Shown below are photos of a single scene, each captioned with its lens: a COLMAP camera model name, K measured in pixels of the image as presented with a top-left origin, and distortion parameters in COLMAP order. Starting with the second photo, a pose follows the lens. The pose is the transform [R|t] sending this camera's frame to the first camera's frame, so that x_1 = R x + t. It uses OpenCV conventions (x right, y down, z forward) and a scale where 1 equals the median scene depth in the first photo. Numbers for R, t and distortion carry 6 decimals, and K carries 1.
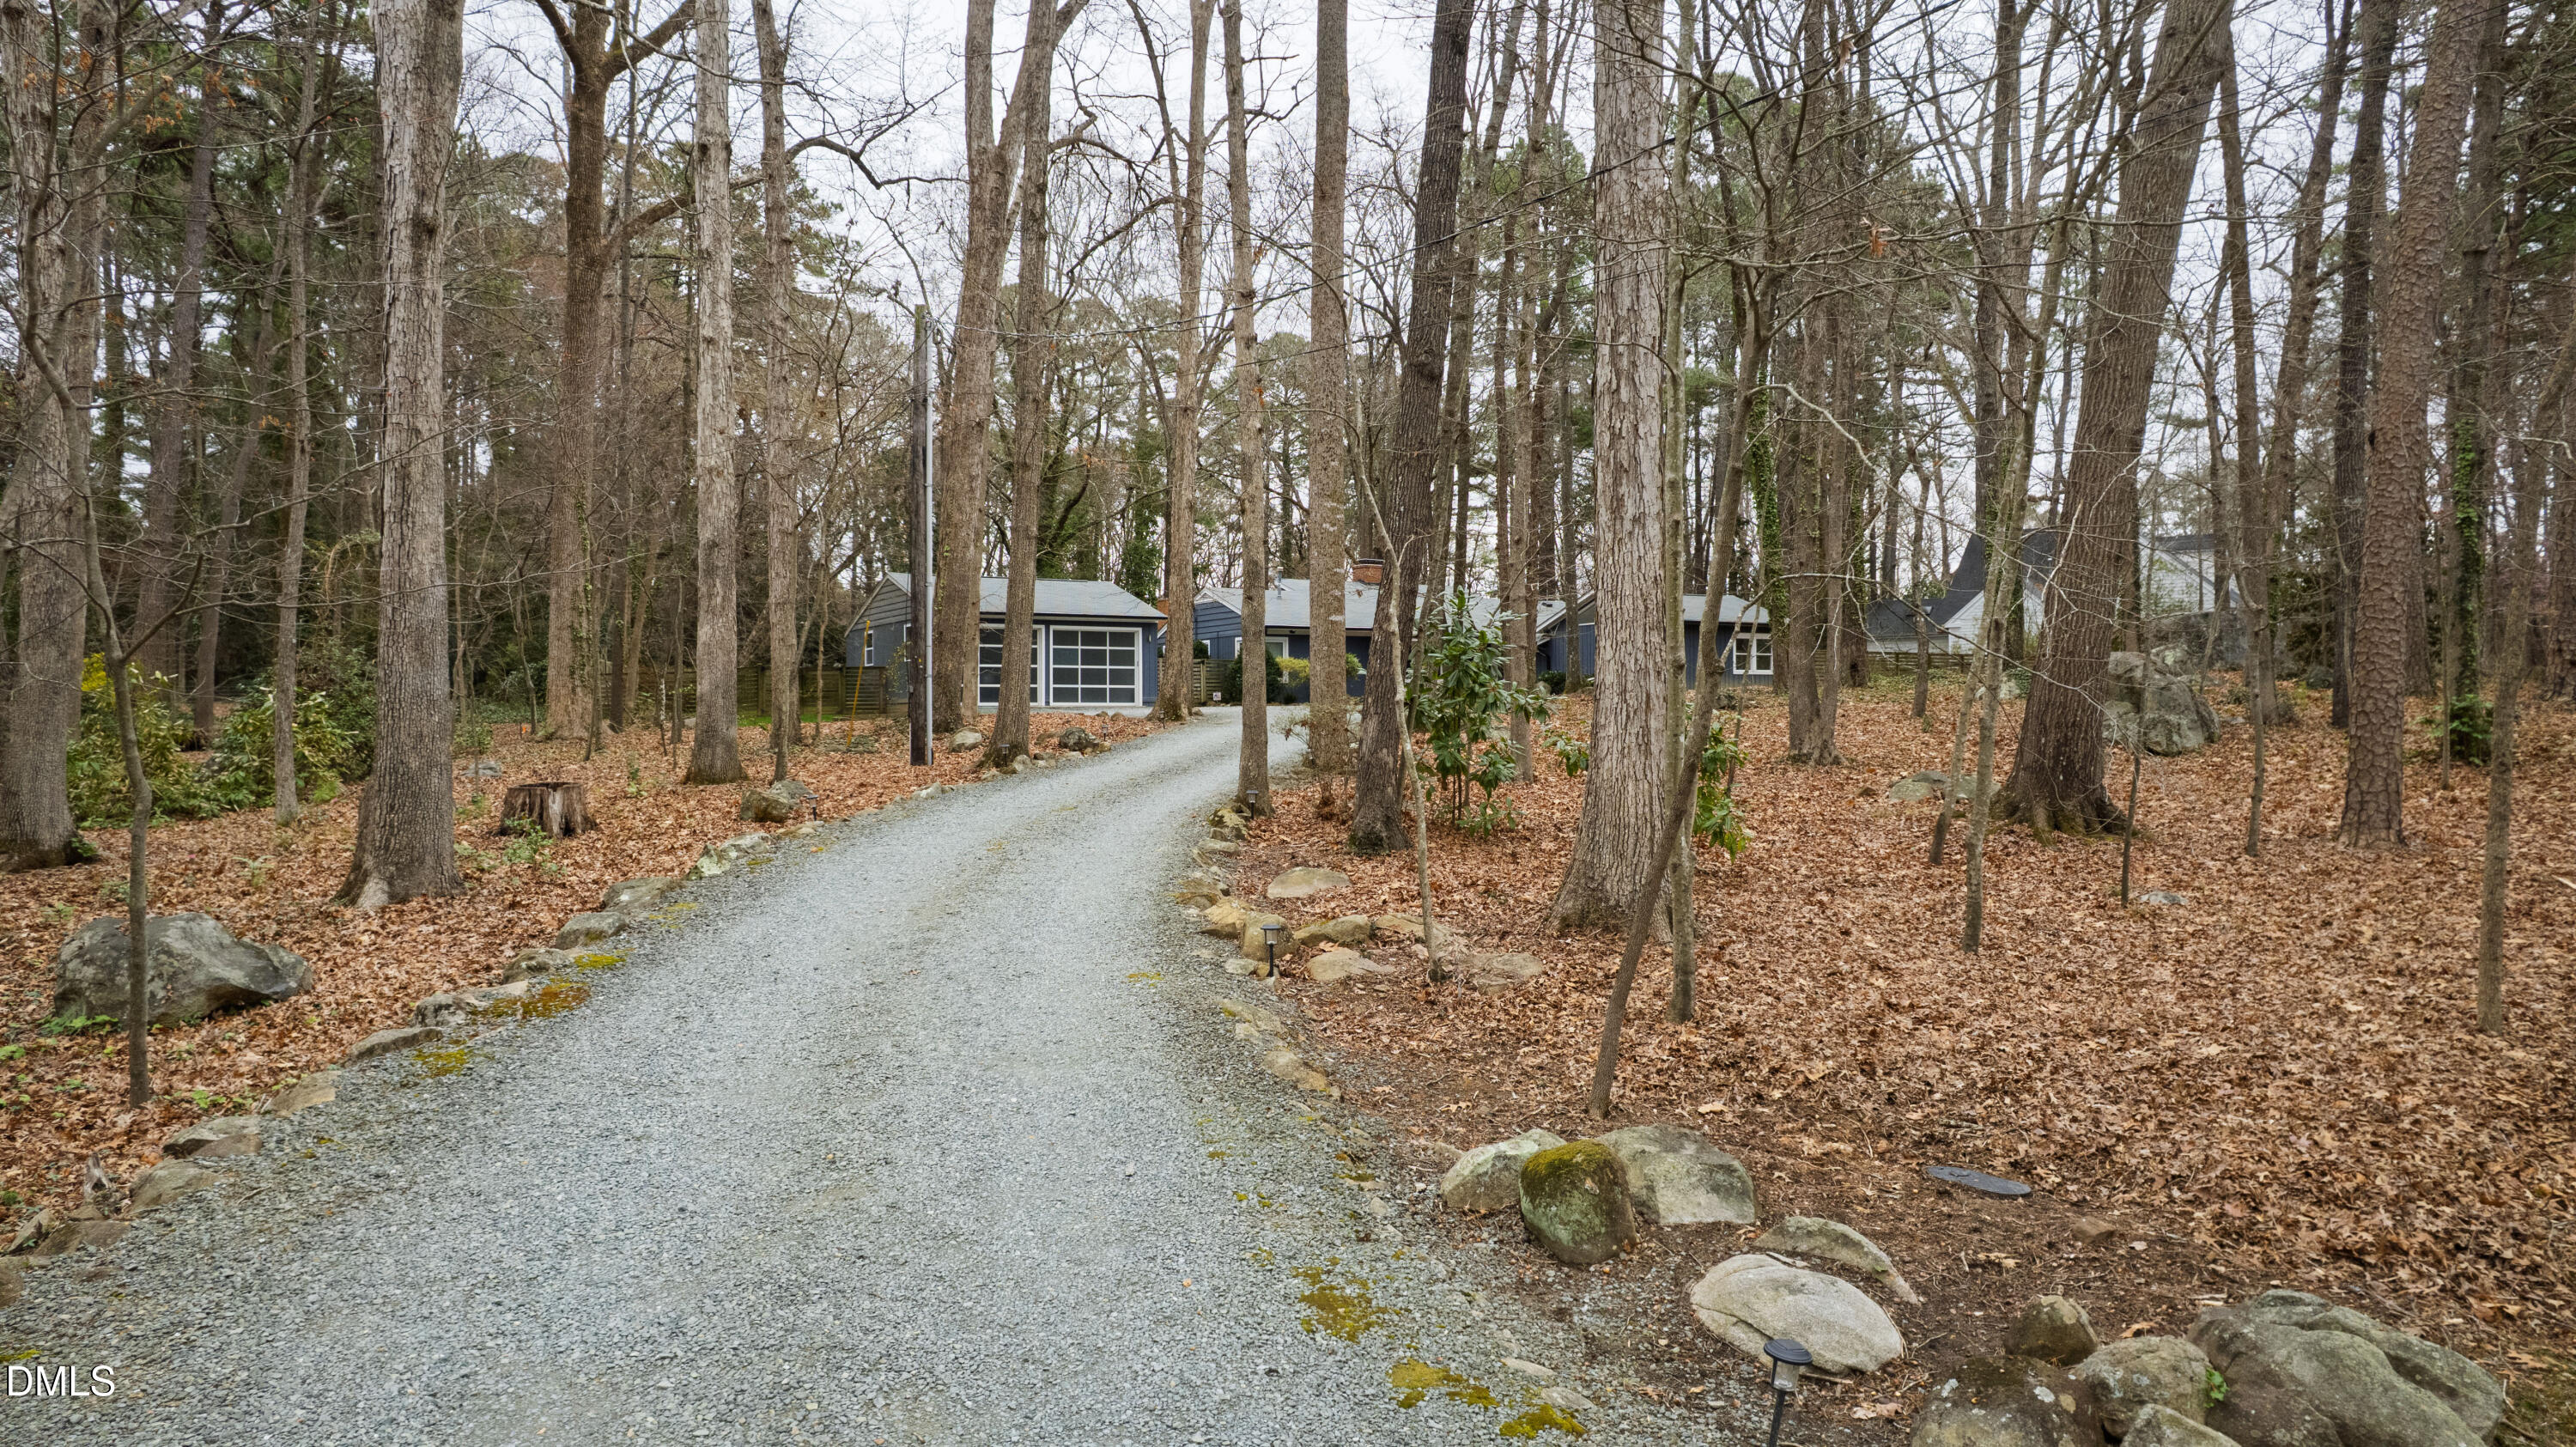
lens RADIAL K [[1658.0, 0, 1288.0], [0, 1658.0, 723.5], [0, 0, 1]] dist [-0.003896, -0.001190]
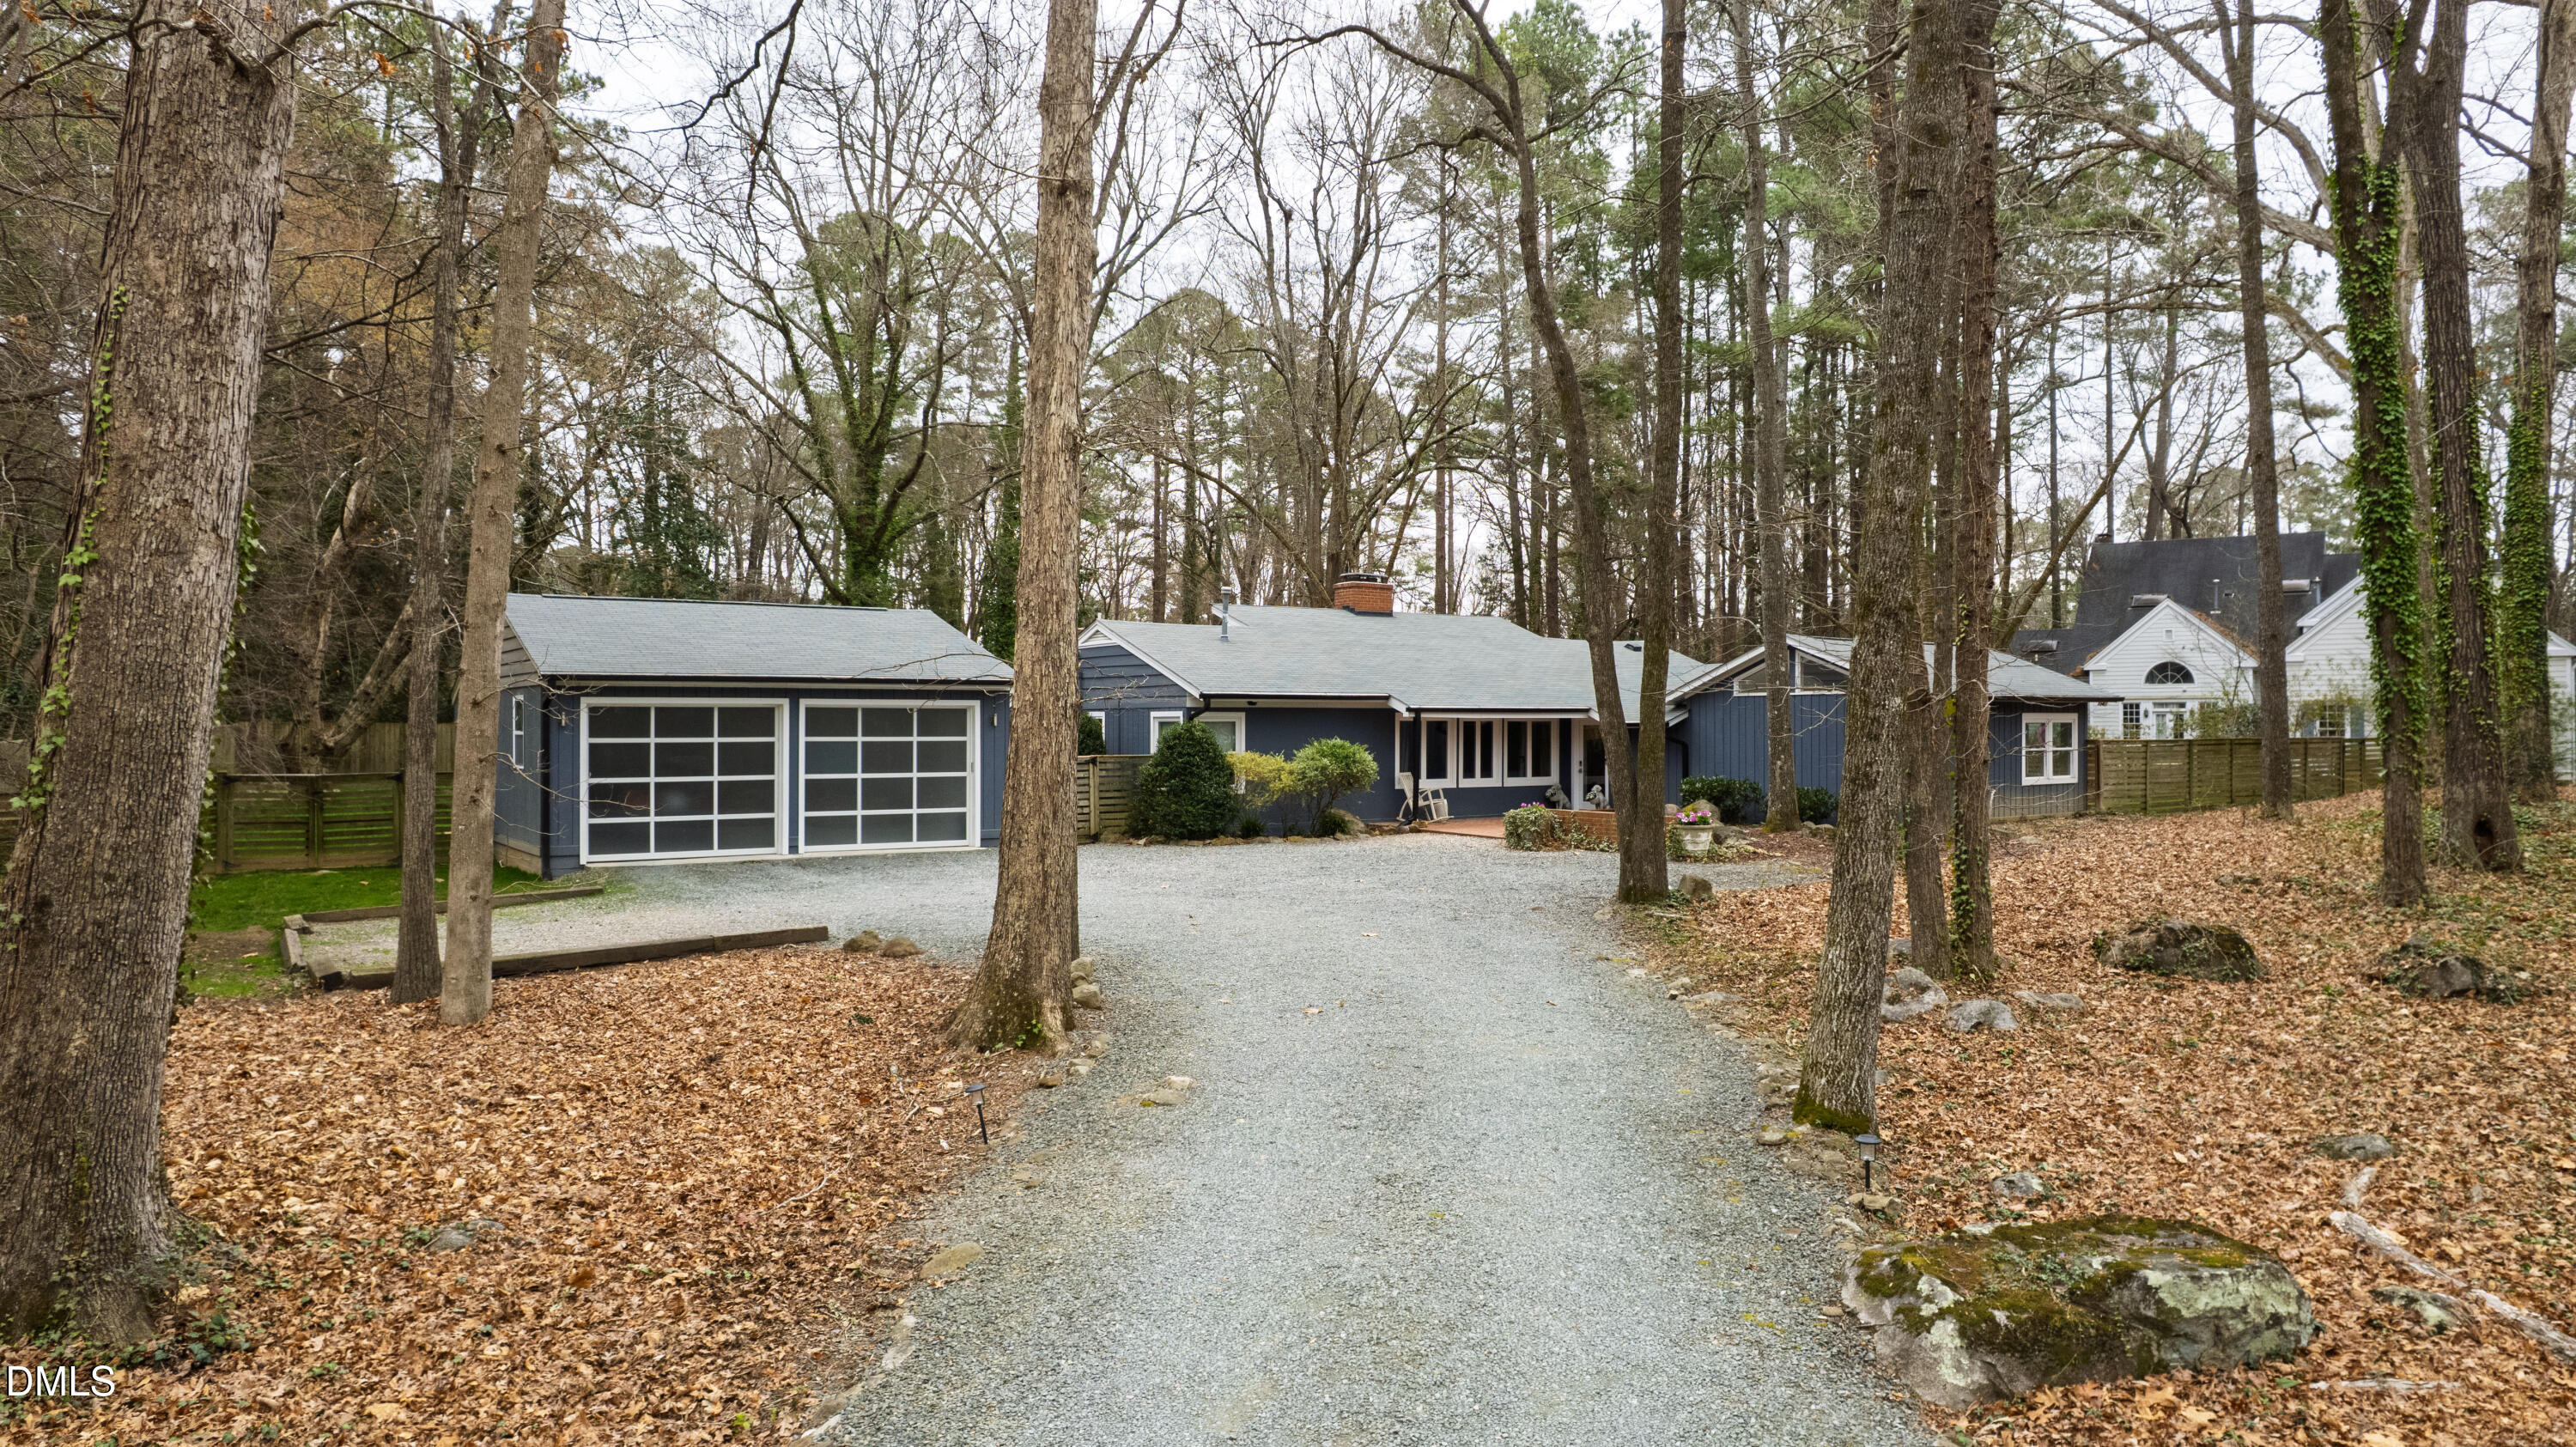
lens RADIAL K [[1658.0, 0, 1288.0], [0, 1658.0, 723.5], [0, 0, 1]] dist [-0.003896, -0.001190]
pose [[0.997619, 0.006275, 0.068678, -0.025450], [-0.006234, 0.999980, -0.000815, -0.050353], [-0.068682, 0.000385, 0.997639, 0.456867]]
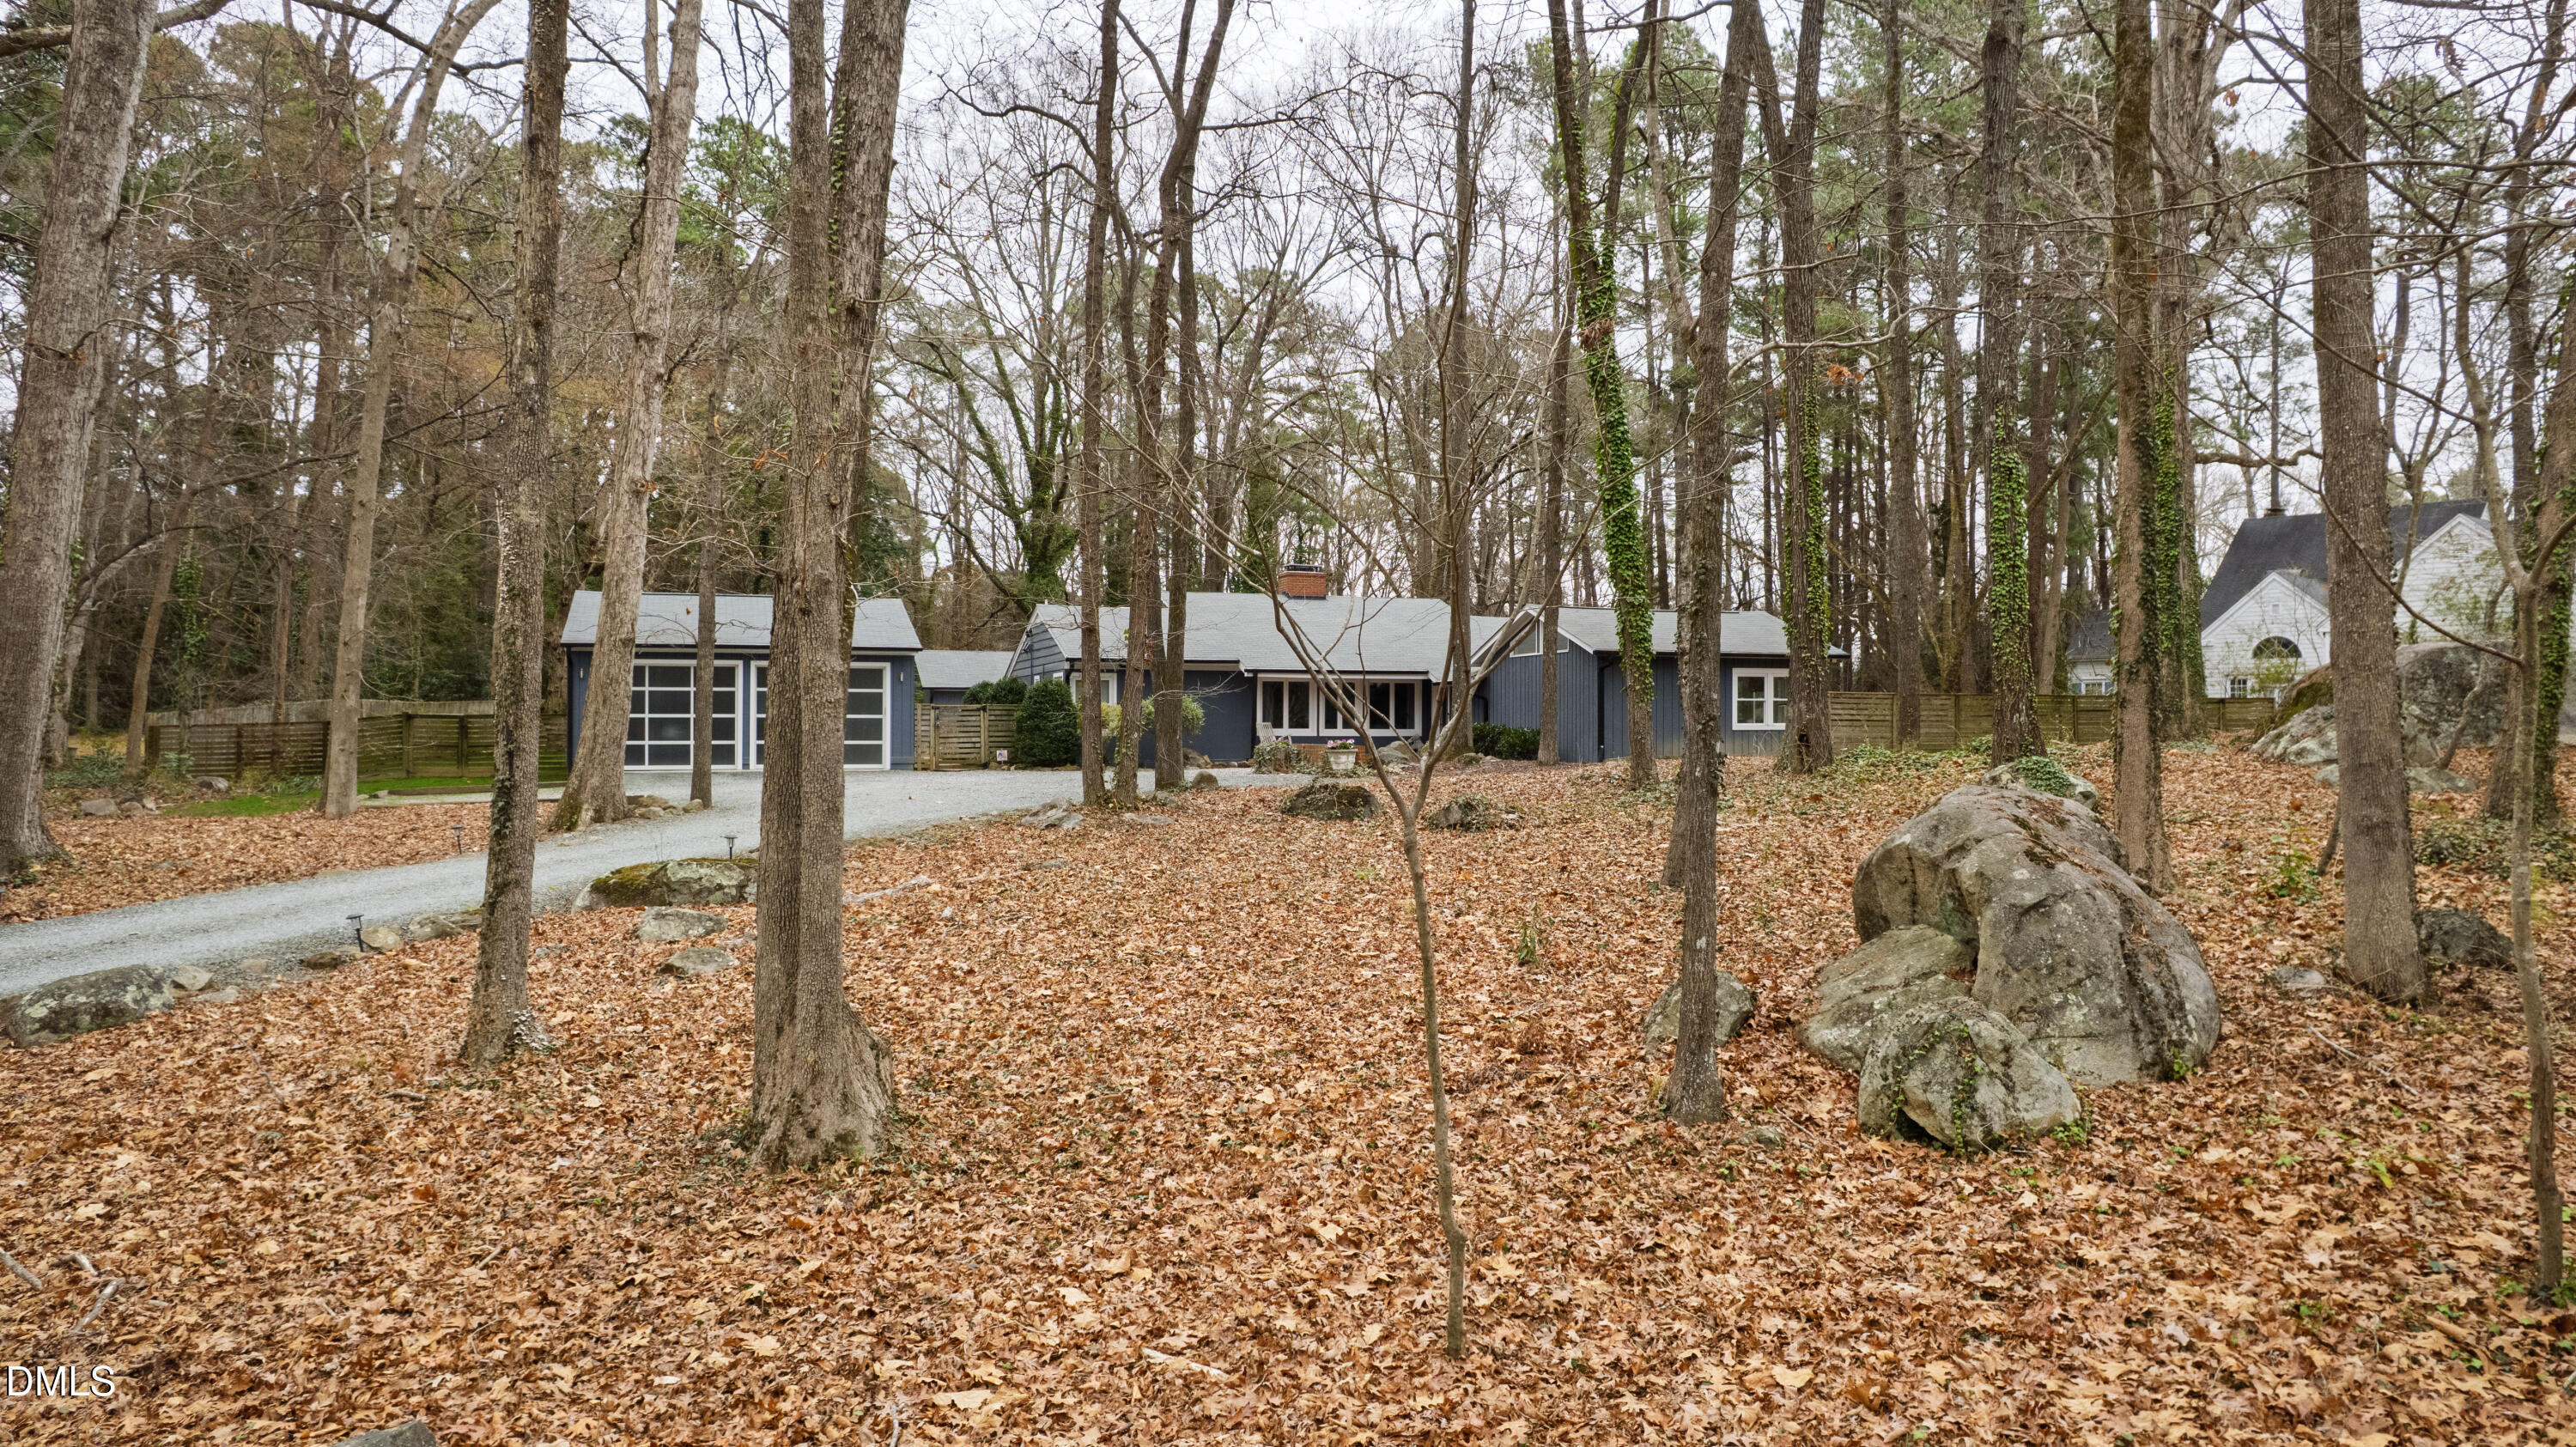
lens RADIAL K [[1658.0, 0, 1288.0], [0, 1658.0, 723.5], [0, 0, 1]] dist [-0.003896, -0.001190]
pose [[0.982423, 0.006895, -0.186541, 0.222364], [-0.007164, 0.999974, -0.000766, -0.031327], [0.186531, 0.002089, 0.982447, 0.309672]]
